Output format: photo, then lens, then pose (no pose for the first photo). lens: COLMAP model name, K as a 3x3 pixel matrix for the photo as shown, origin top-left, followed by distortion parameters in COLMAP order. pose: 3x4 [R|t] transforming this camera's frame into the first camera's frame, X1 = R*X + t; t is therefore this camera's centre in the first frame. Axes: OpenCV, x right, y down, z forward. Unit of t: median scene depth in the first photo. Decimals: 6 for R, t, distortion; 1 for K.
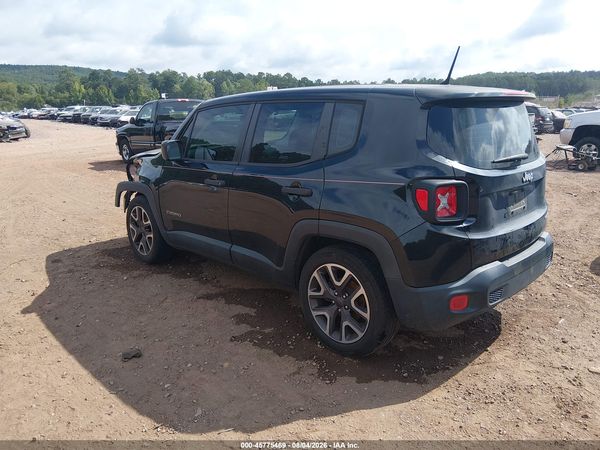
lens RADIAL K [[485.0, 0, 303.3], [0, 485.0, 223.5], [0, 0, 1]] dist [0.004101, -0.015813]
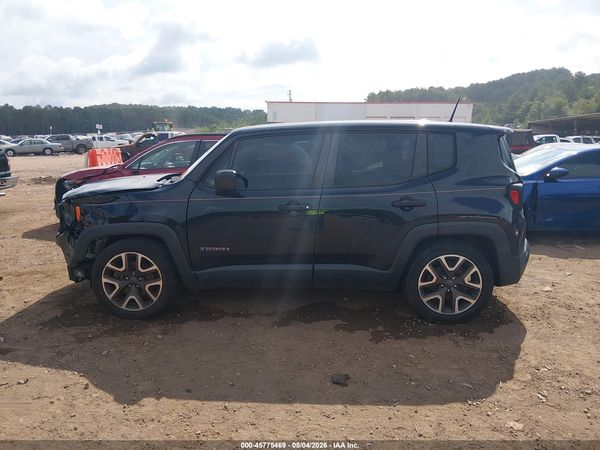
lens RADIAL K [[485.0, 0, 305.0], [0, 485.0, 224.9], [0, 0, 1]] dist [0.004101, -0.015813]
pose [[0.718949, -0.116173, 0.685286, -1.058603], [0.155239, 0.987866, 0.004604, -0.059957], [-0.677506, 0.103073, 0.728260, 0.289749]]
